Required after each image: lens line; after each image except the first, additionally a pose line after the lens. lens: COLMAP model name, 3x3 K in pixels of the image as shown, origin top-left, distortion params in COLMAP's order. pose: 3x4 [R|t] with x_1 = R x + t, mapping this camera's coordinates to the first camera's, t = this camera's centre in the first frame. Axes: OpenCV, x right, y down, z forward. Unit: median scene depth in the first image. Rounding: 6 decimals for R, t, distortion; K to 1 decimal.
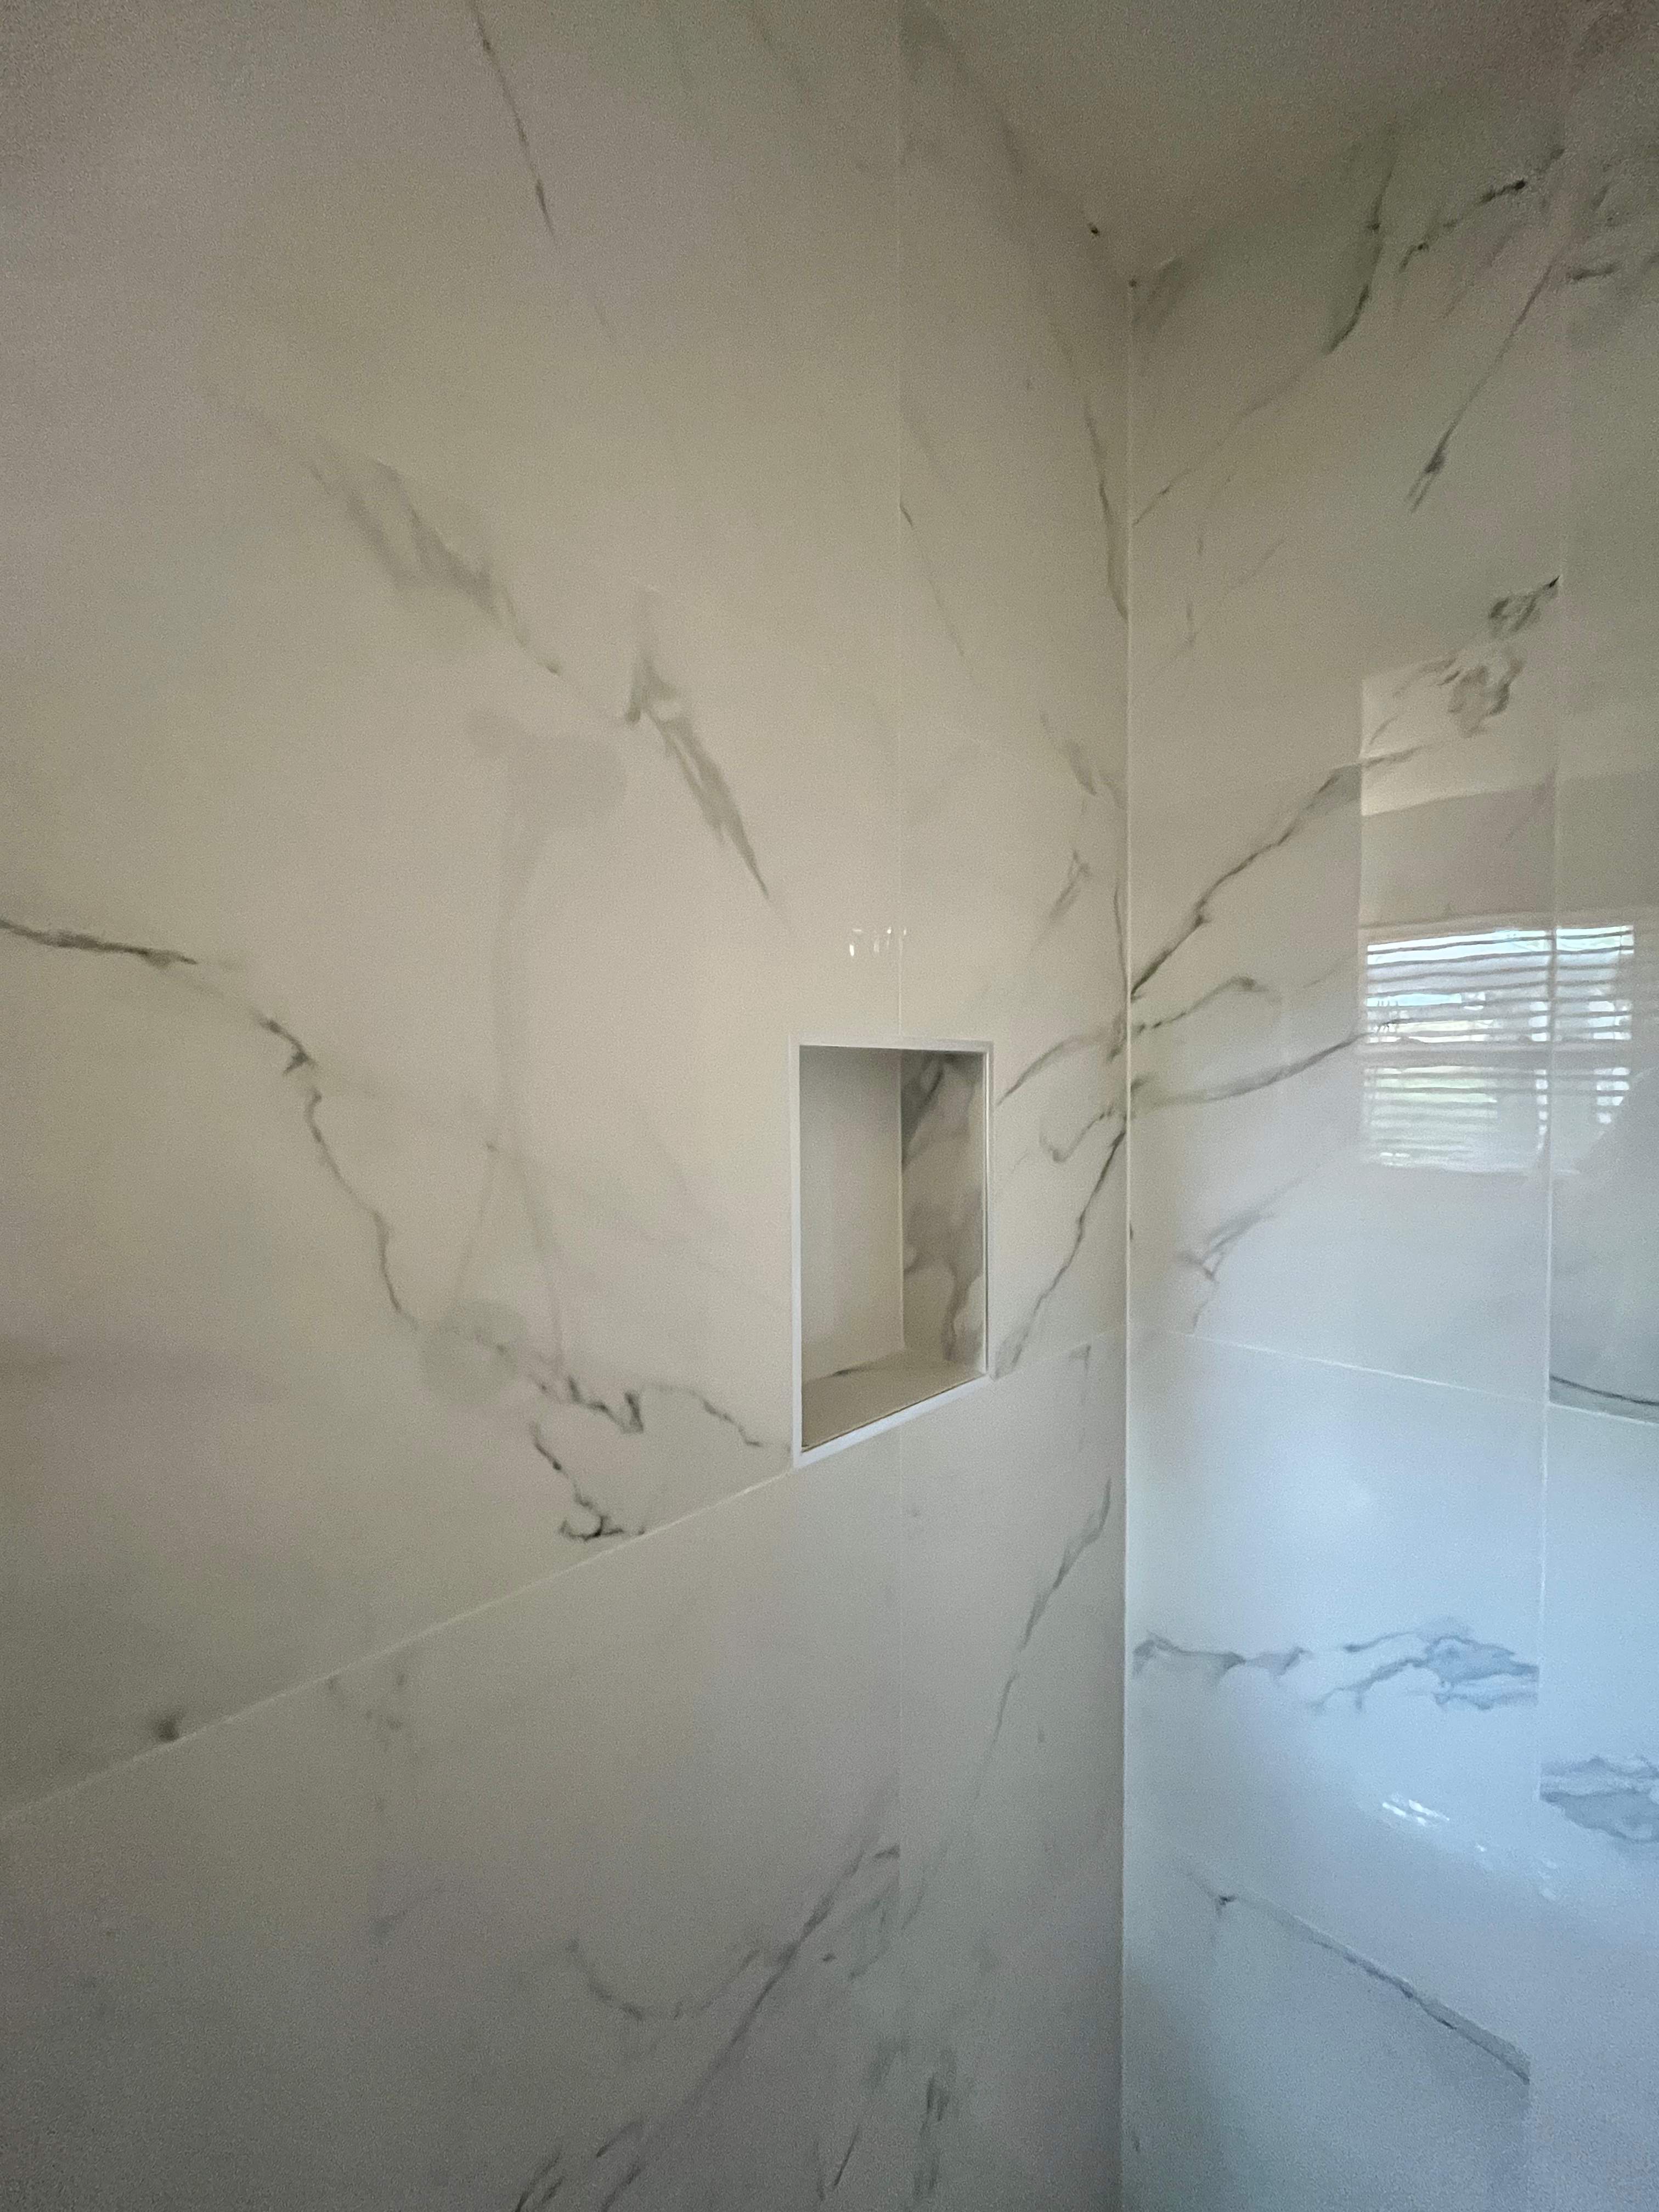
lens RADIAL K [[898.7, 0, 827.1], [0, 898.7, 1105.6], [0, 0, 1]] dist [-0.000600, -0.000170]
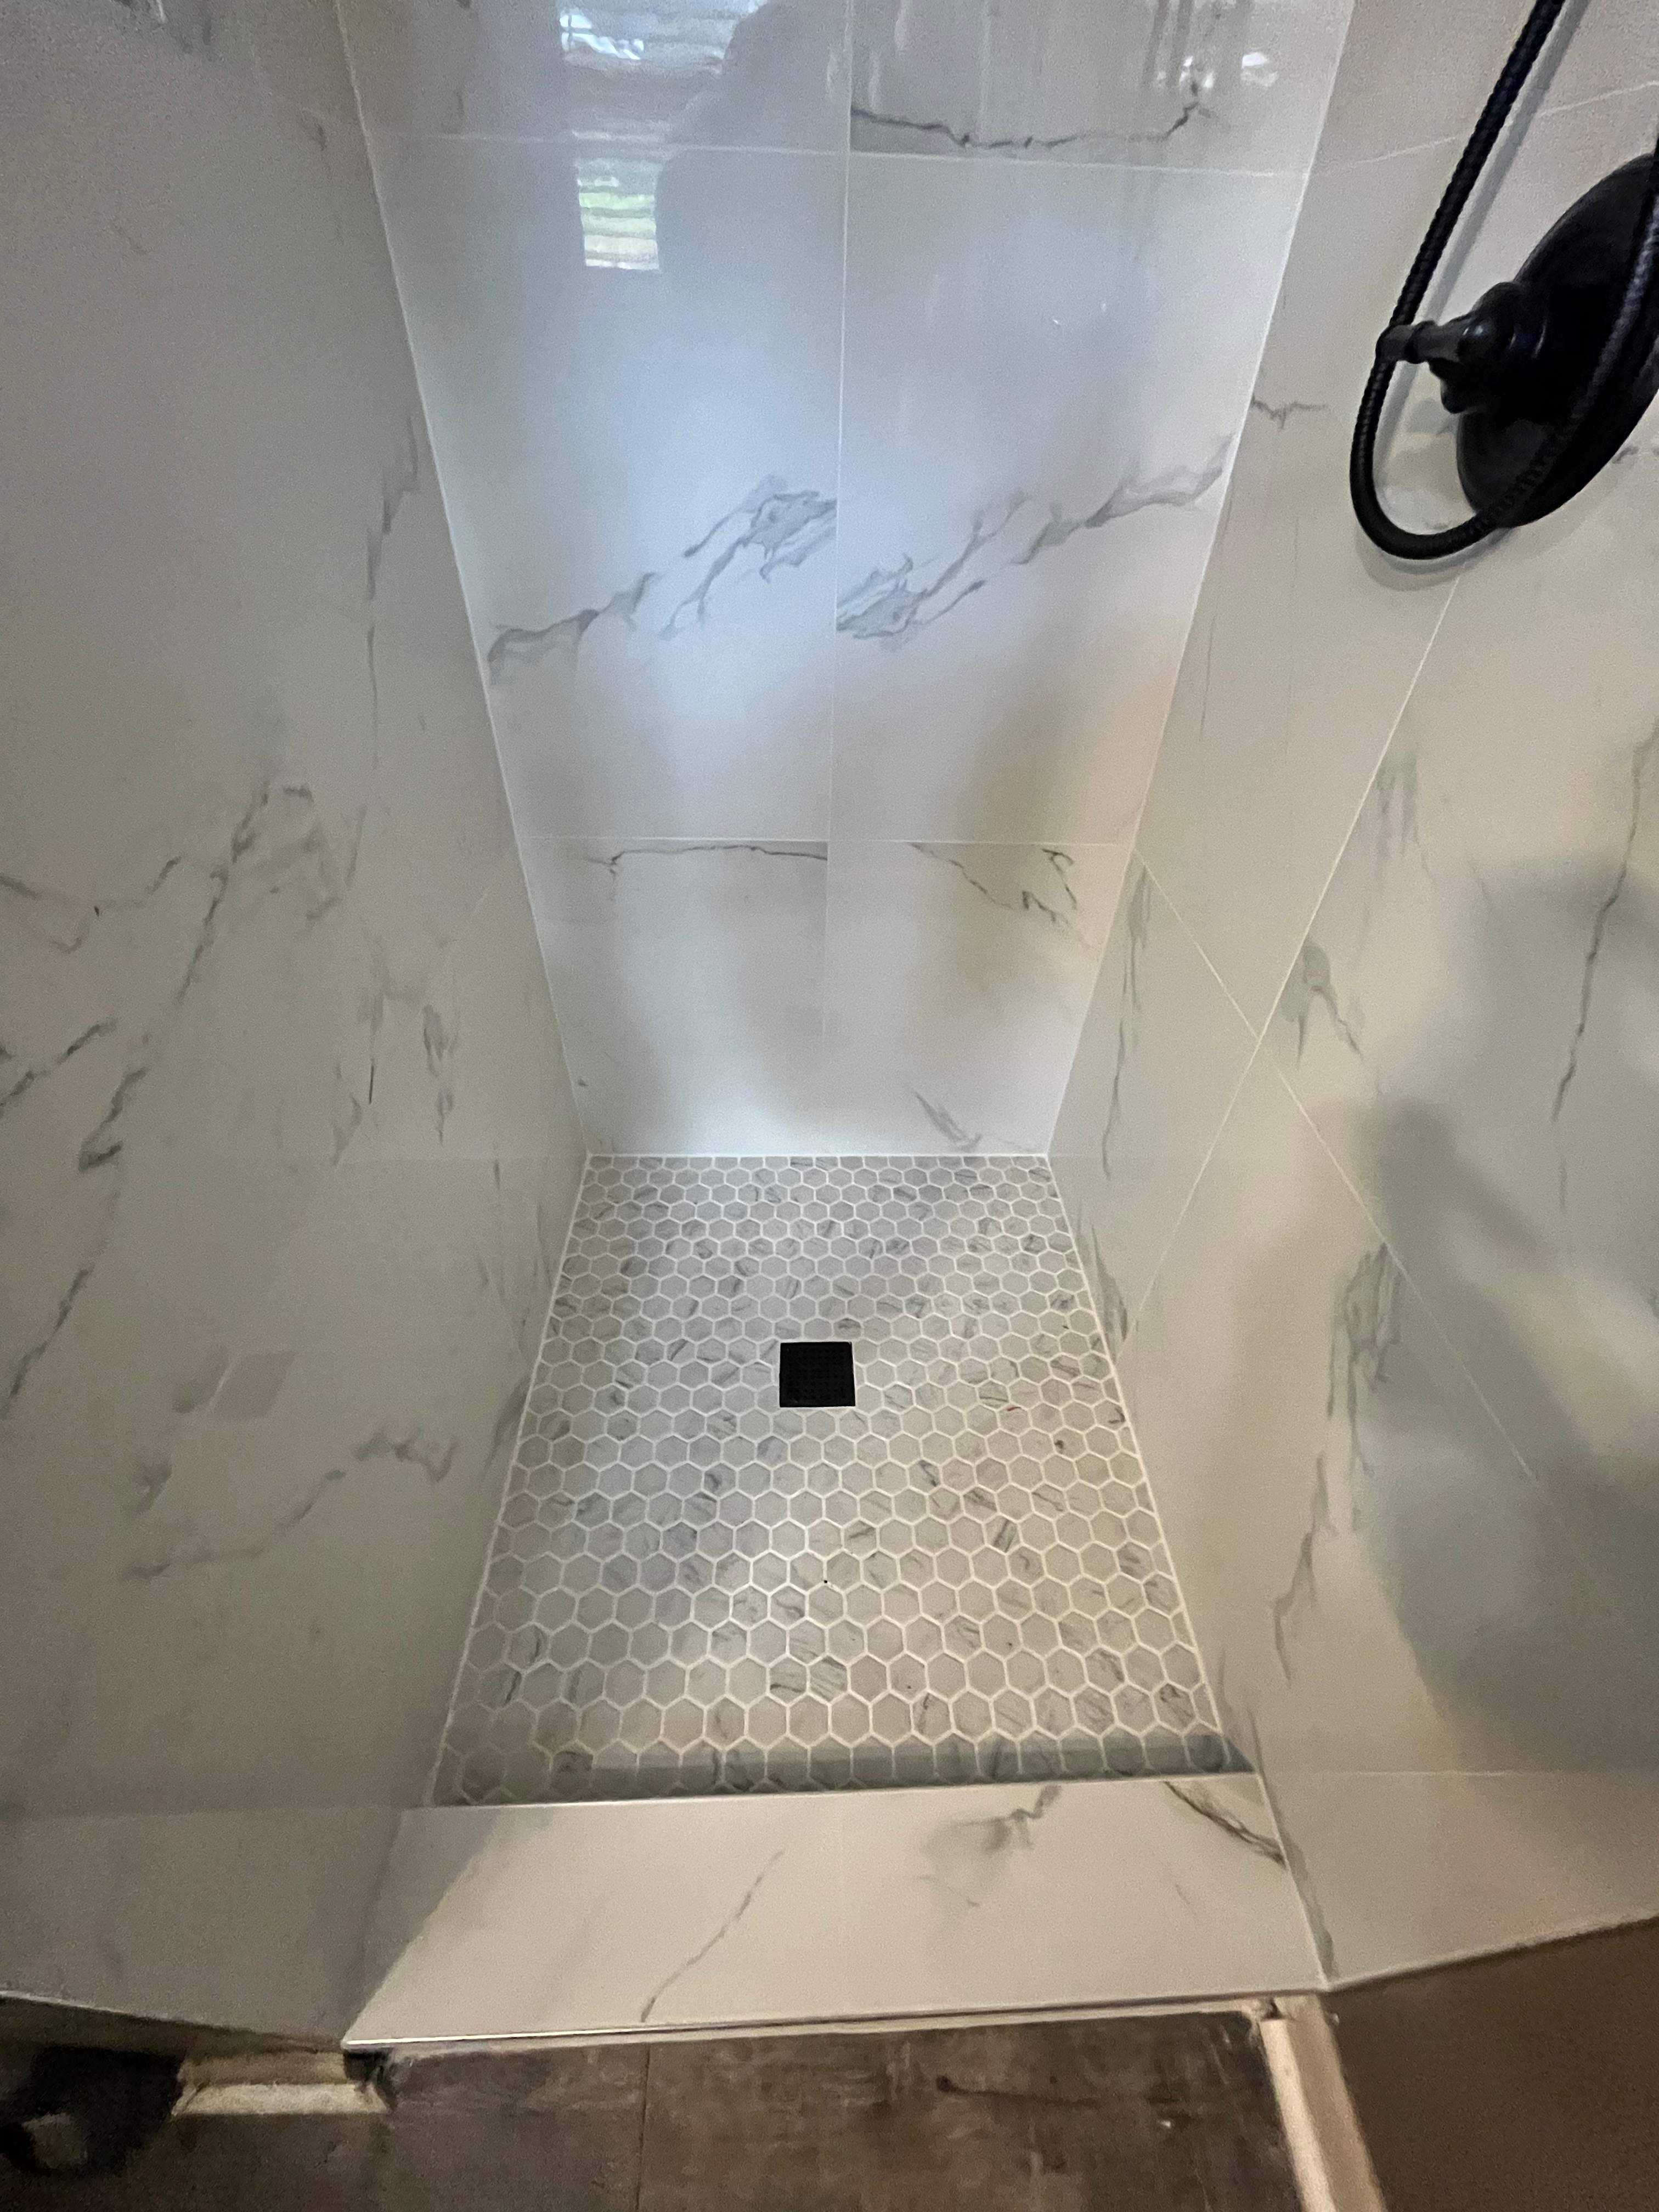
lens RADIAL K [[898.7, 0, 832.3], [0, 898.7, 1107.5], [0, 0, 1]] dist [-0.000600, -0.000170]
pose [[0.698243, -0.453598, 0.553810, -0.158868], [-0.010206, 0.767242, 0.641277, 0.452003], [-0.715789, -0.453419, 0.531091, 0.063881]]
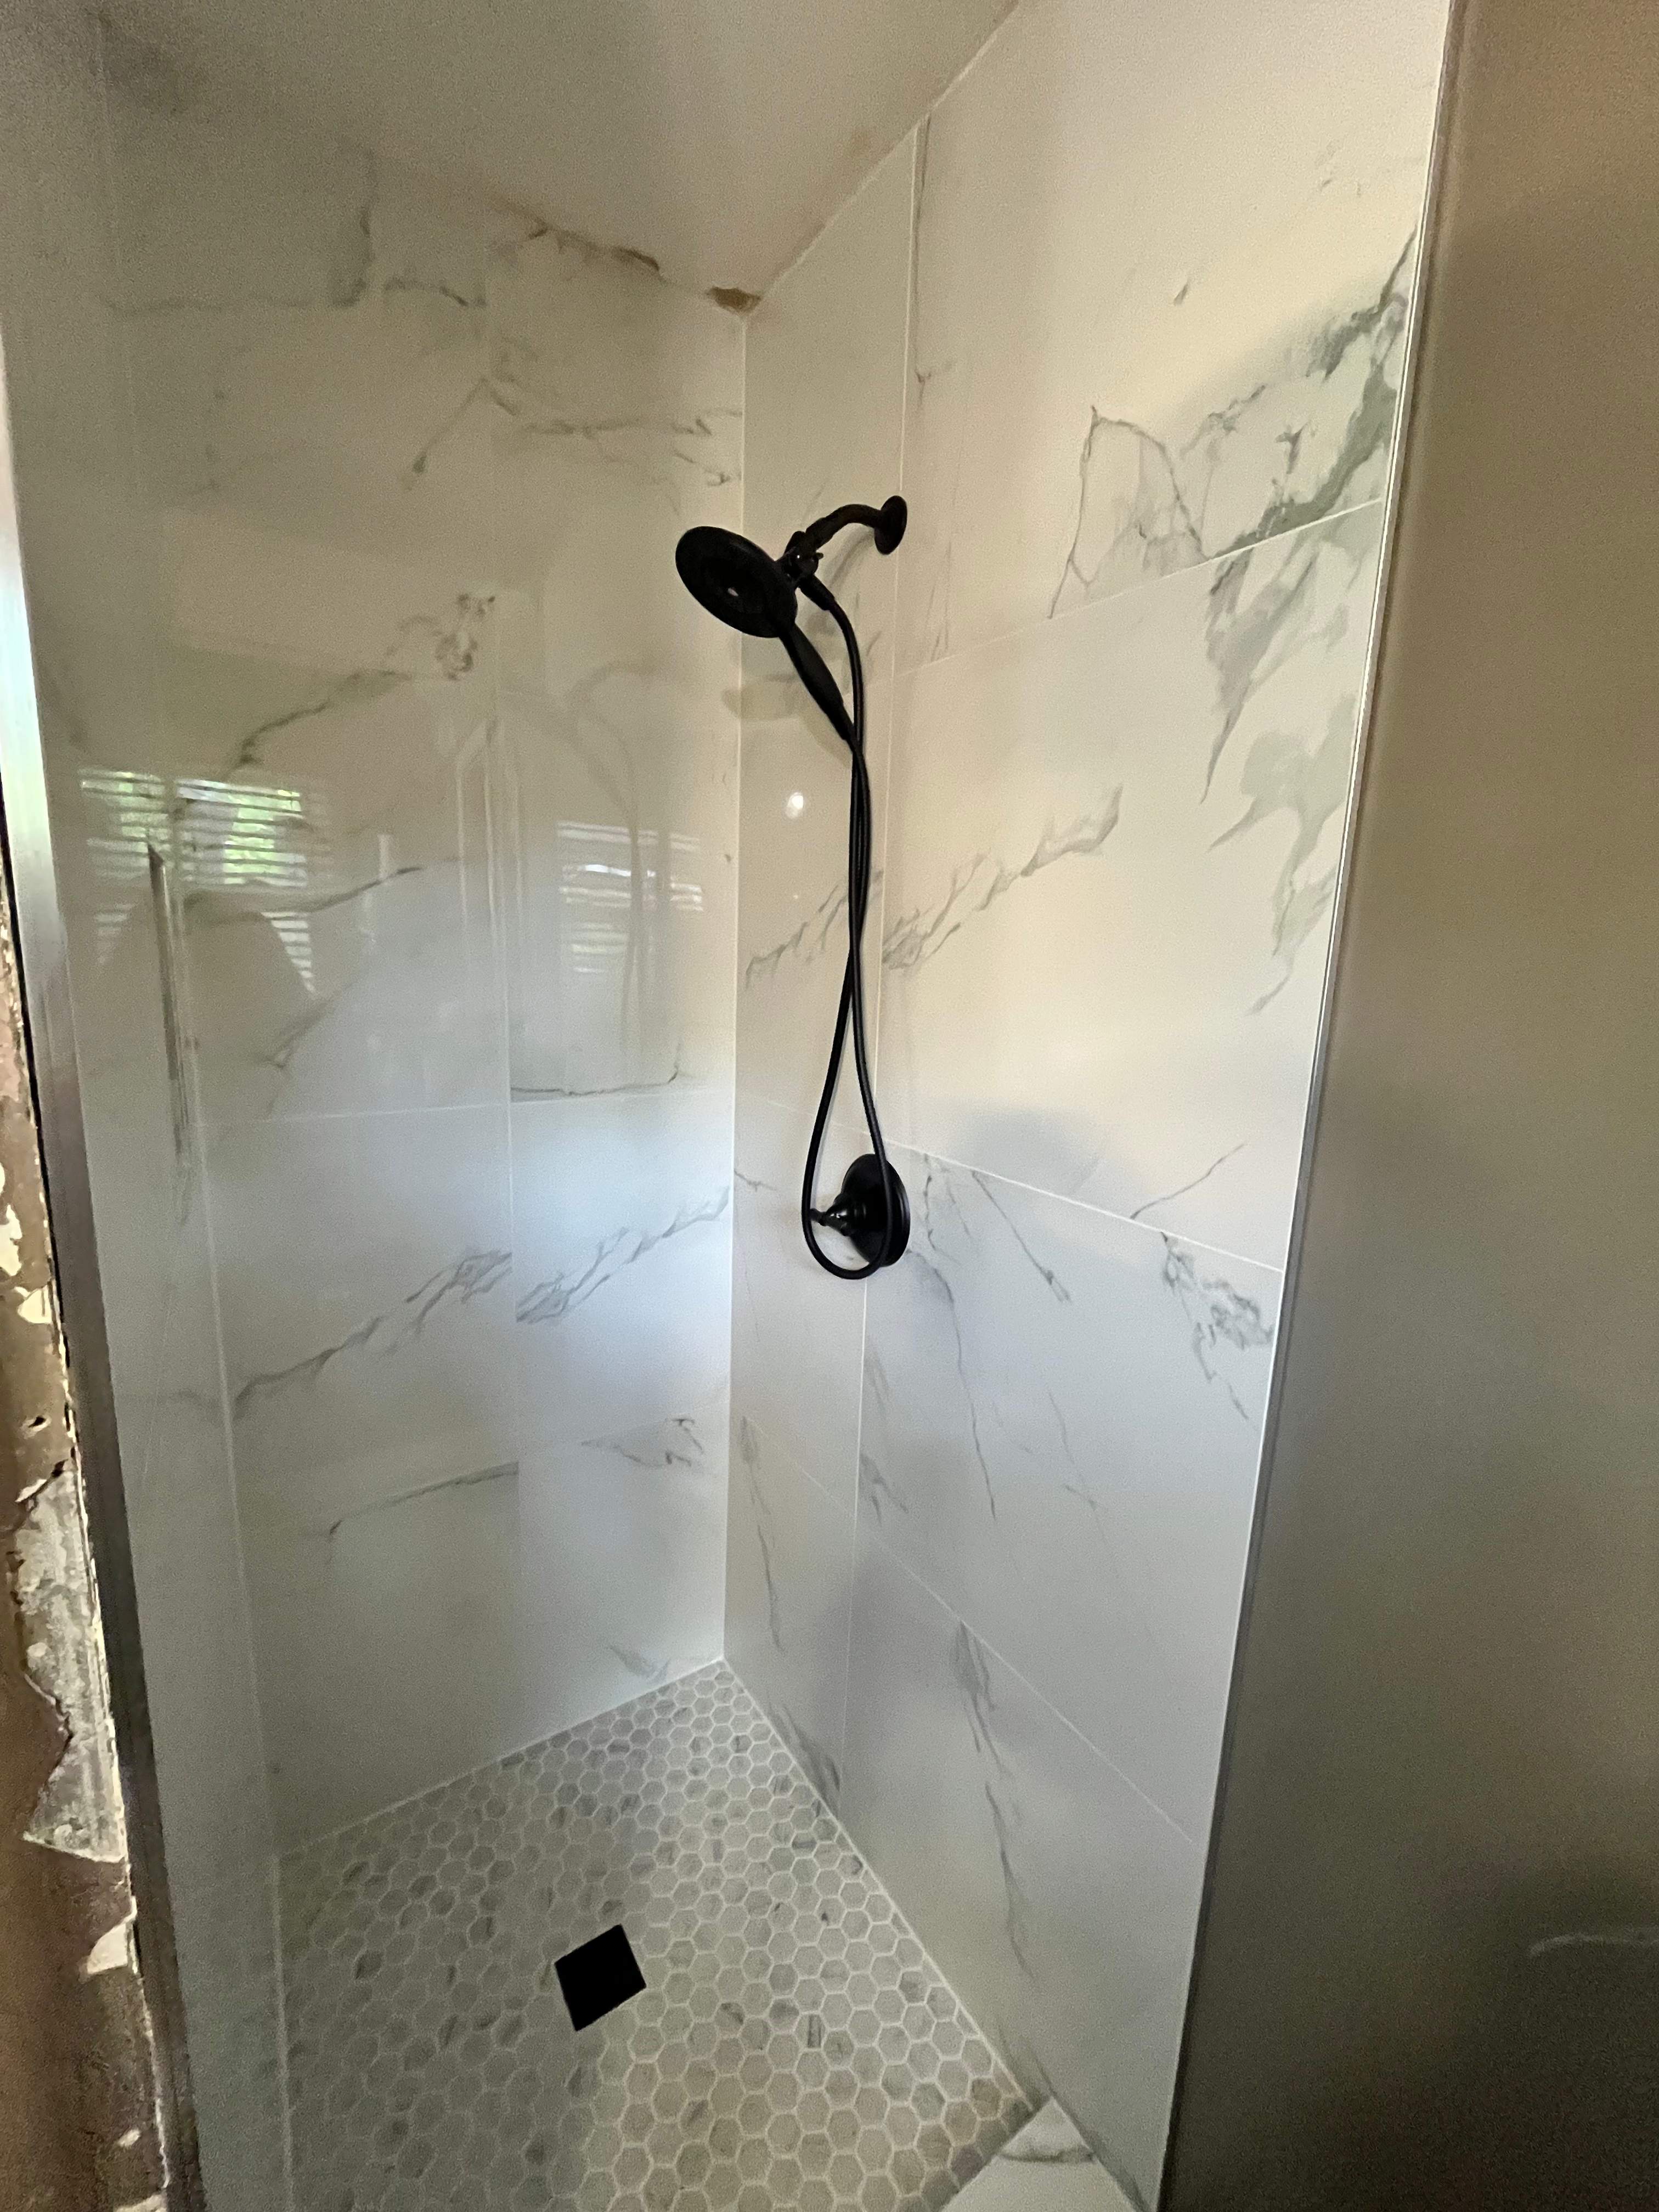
lens RADIAL K [[898.7, 0, 833.7], [0, 898.7, 1103.9], [0, 0, 1]] dist [-0.000600, -0.000170]
pose [[0.213465, -0.159112, 0.963907, -0.679291], [-0.006881, 0.986379, 0.164345, 0.038489], [-0.976926, -0.041715, 0.209462, 0.019246]]
